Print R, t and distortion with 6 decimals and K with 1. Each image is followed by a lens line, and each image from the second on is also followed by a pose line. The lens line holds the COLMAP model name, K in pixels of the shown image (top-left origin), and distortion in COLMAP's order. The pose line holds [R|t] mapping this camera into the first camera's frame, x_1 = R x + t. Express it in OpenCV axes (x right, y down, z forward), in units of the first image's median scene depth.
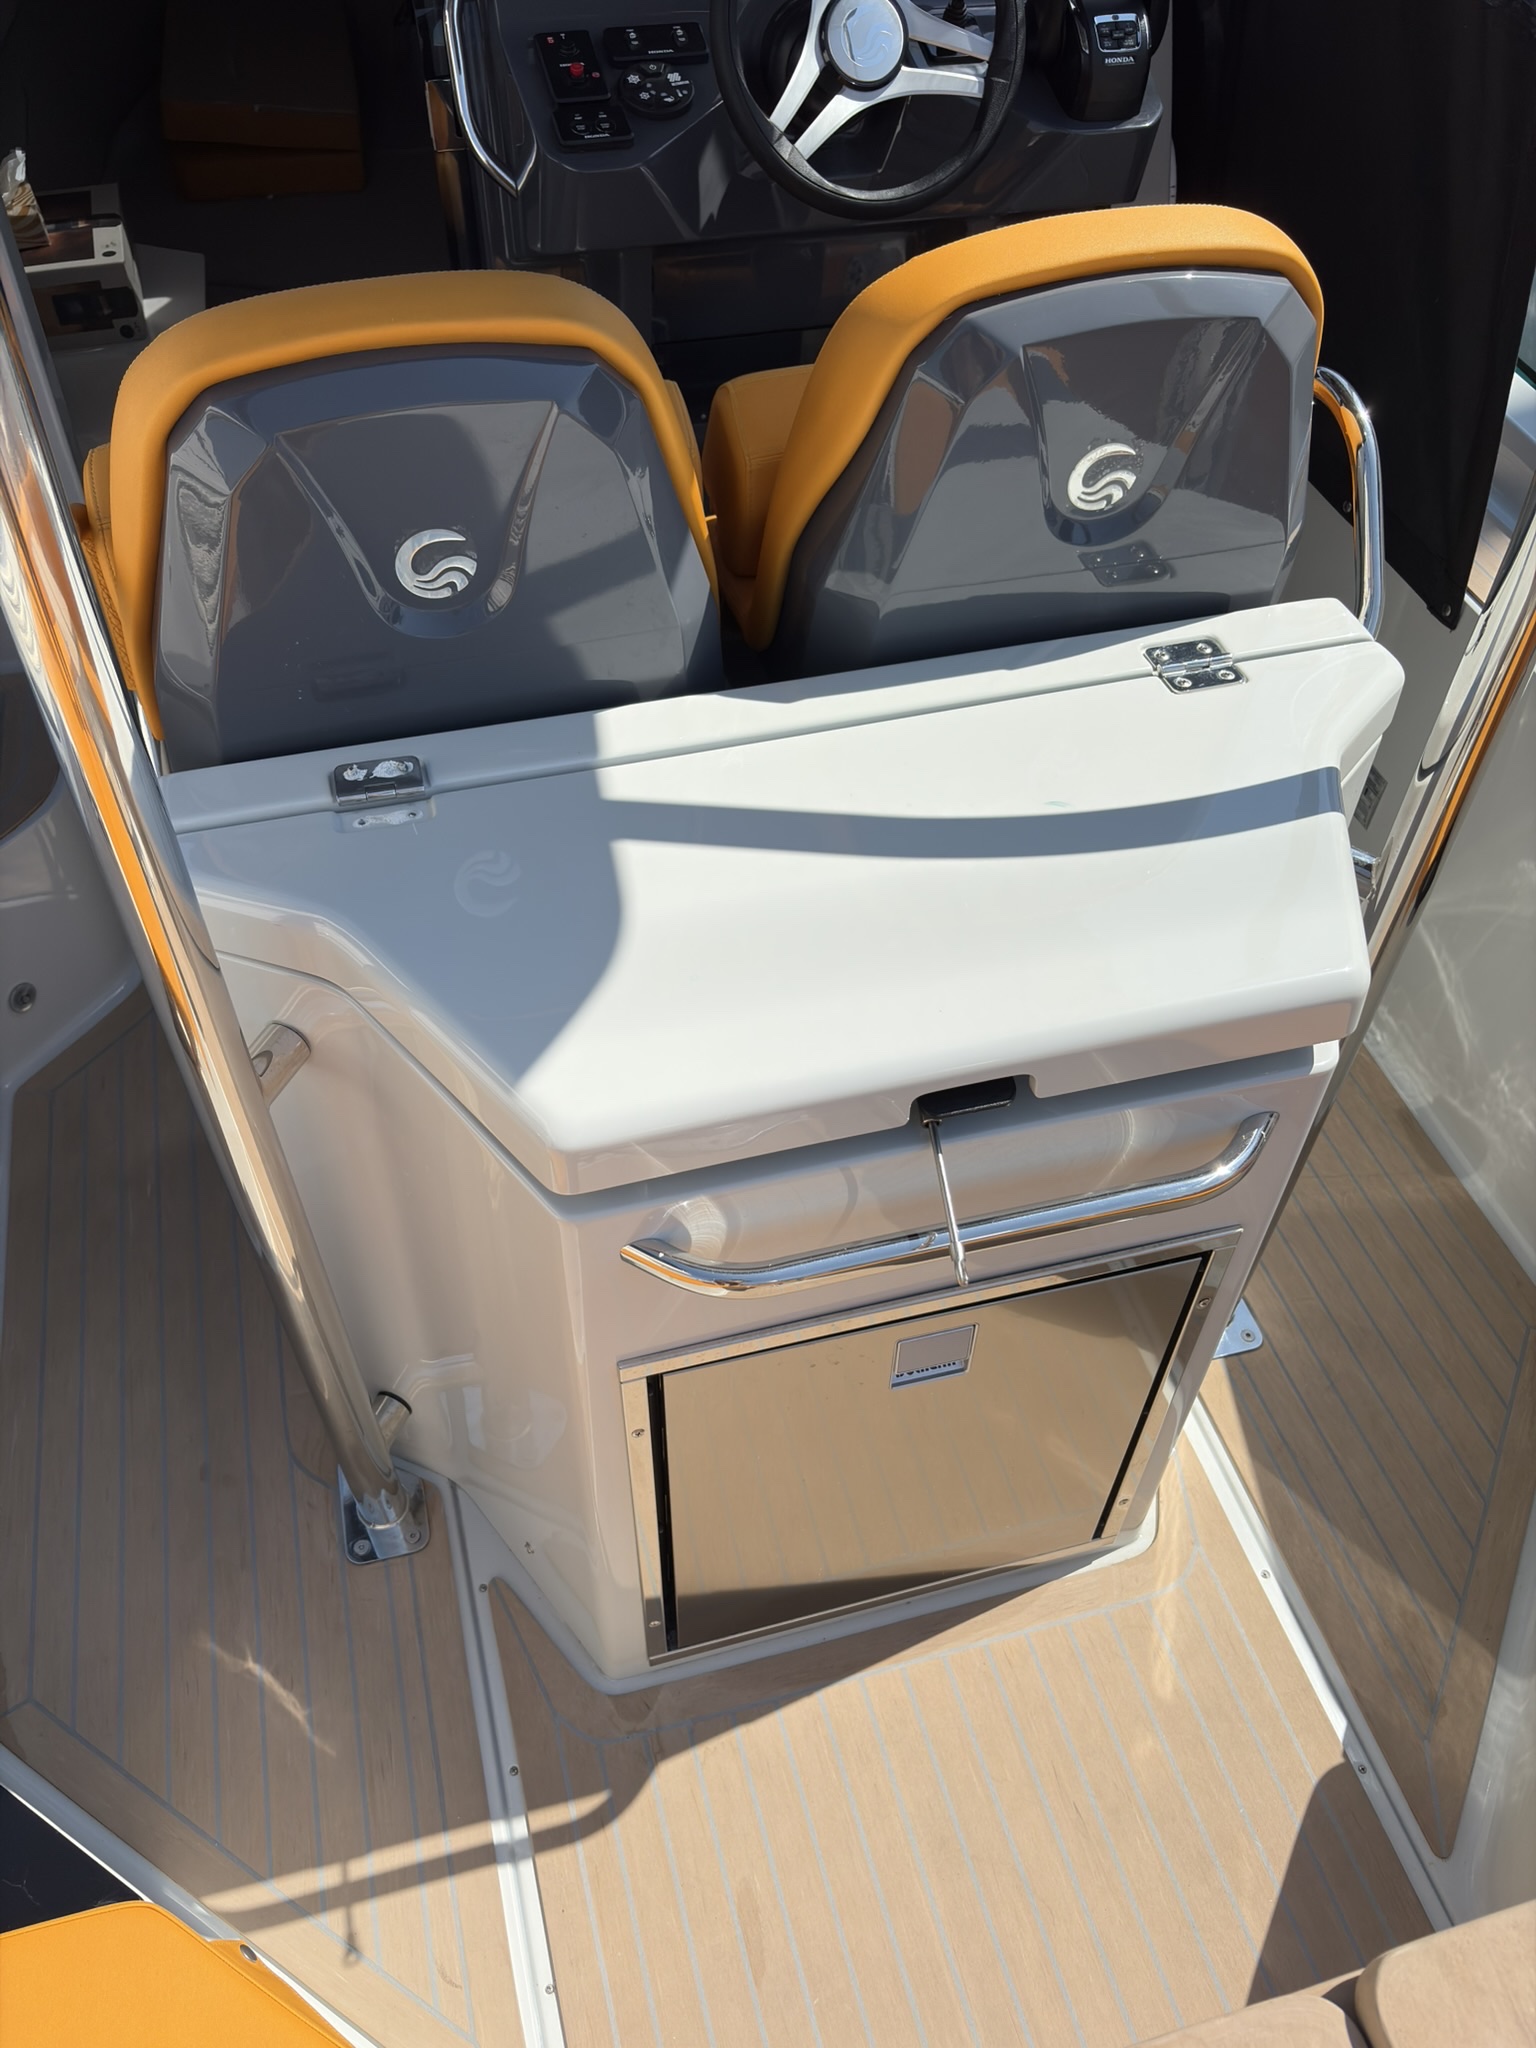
lens RADIAL K [[1541.8, 0, 743.5], [0, 1541.8, 1116.2], [0, 0, 1]] dist [0.006067, -0.030479]
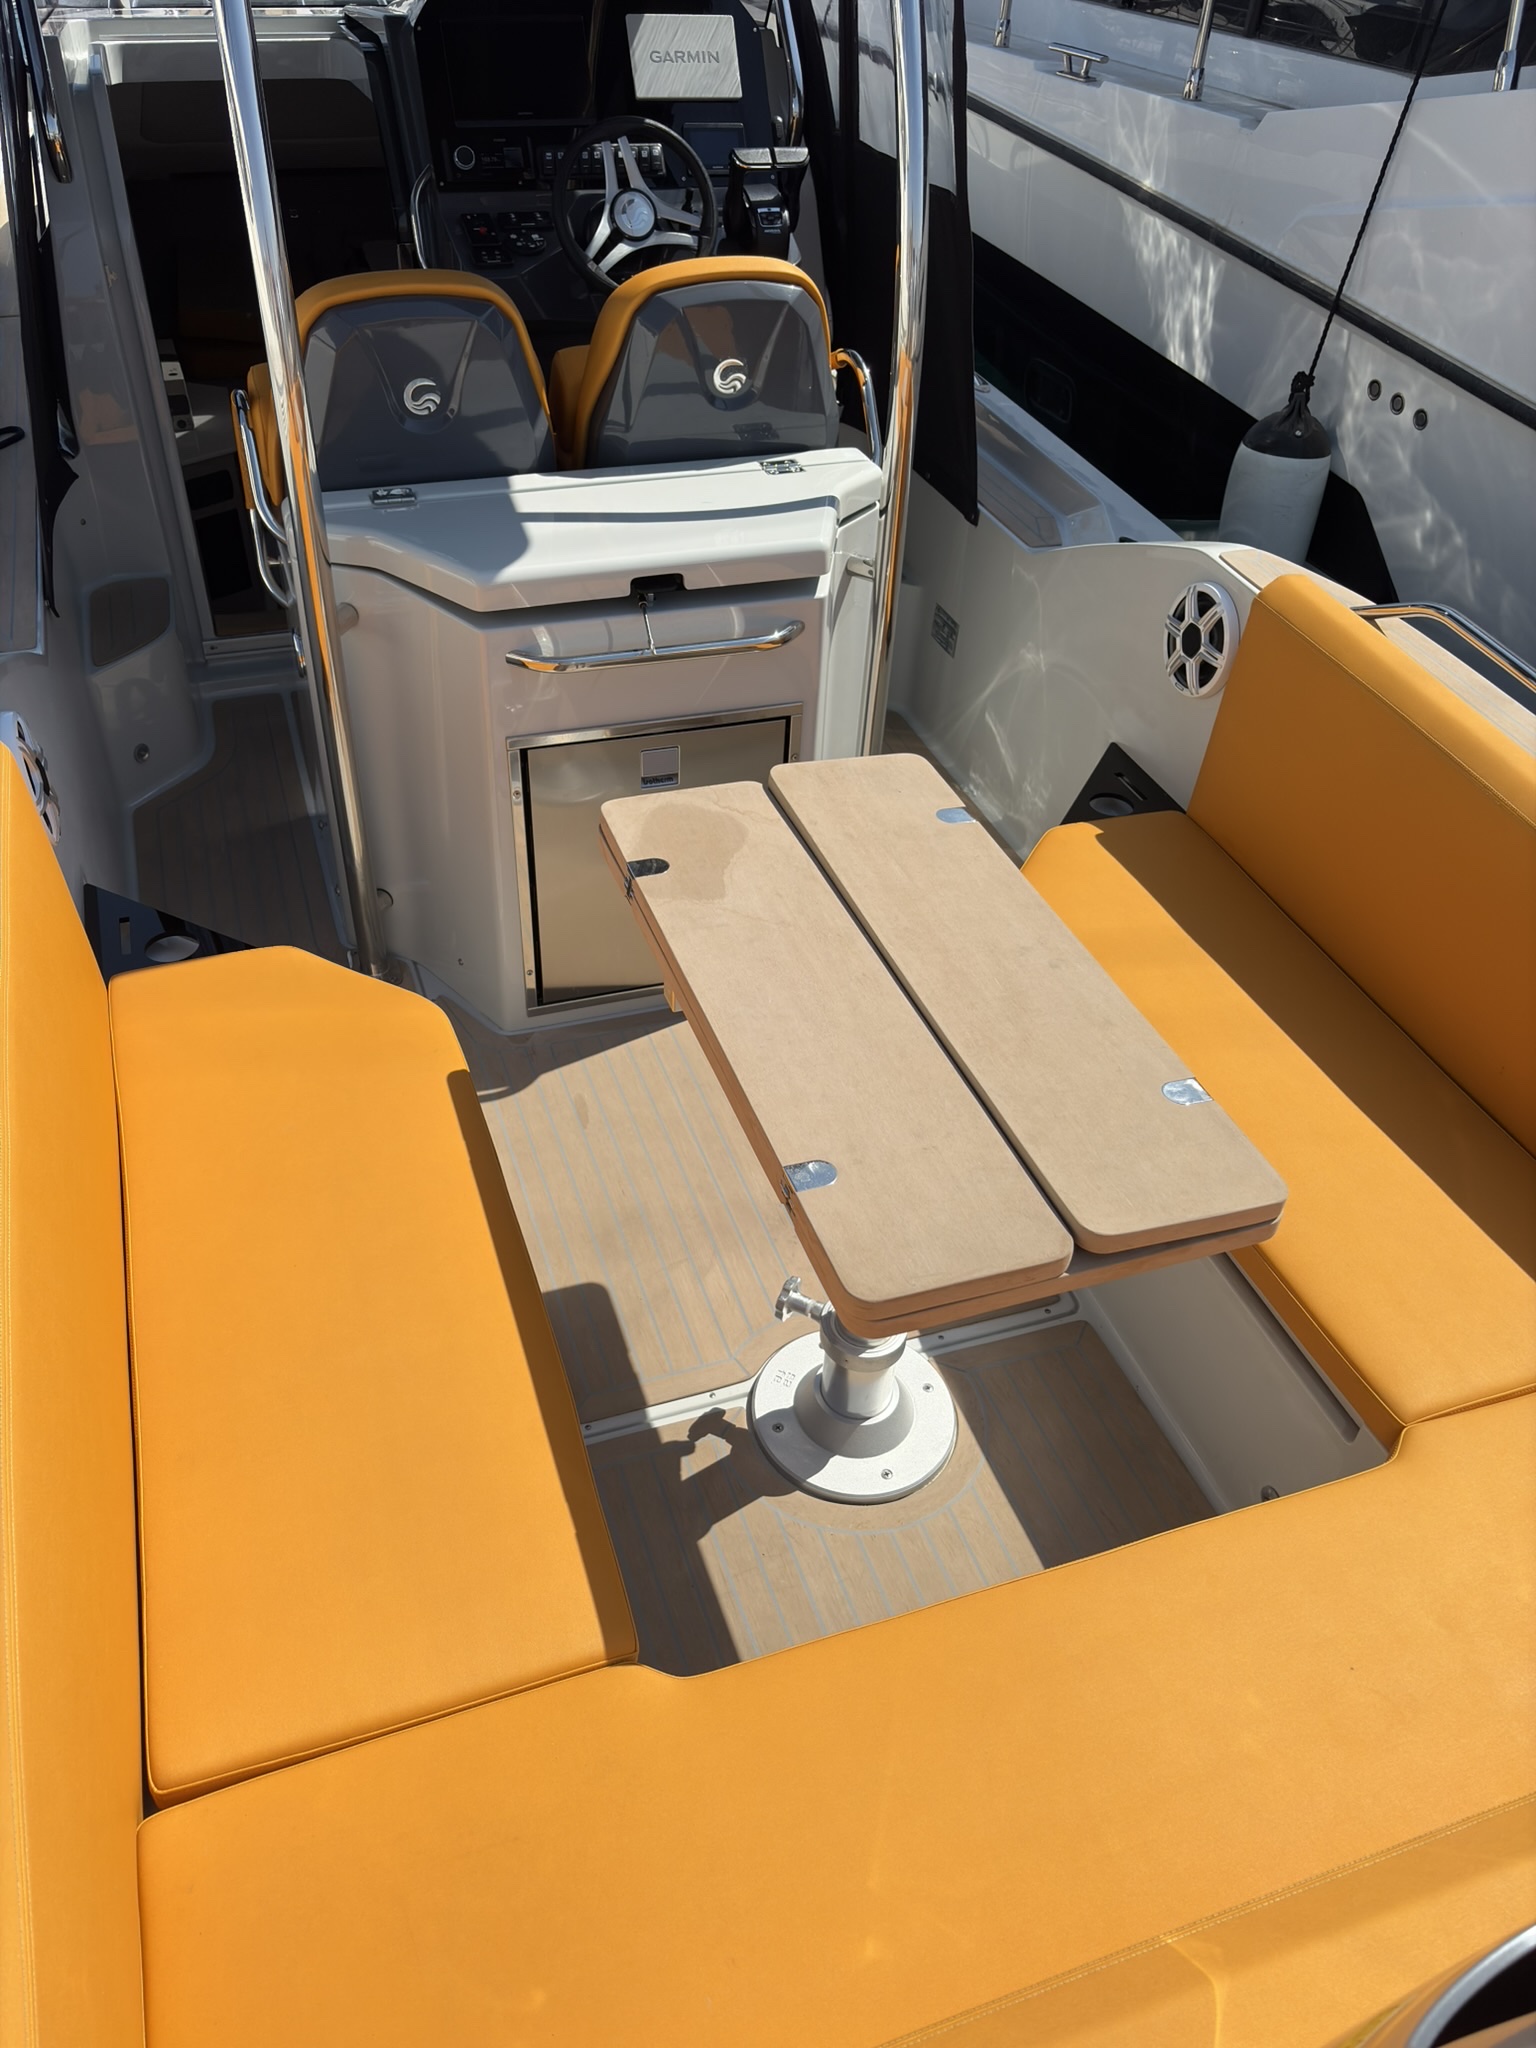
lens RADIAL K [[1544.3, 0, 750.1], [0, 1544.3, 1028.7], [0, 0, 1]] dist [0.034007, -0.044924]
pose [[0.997139, -0.017252, 0.073588, 0.075278], [0.030840, 0.981736, -0.187732, 0.800319], [-0.069006, 0.189465, 0.979460, -0.865404]]
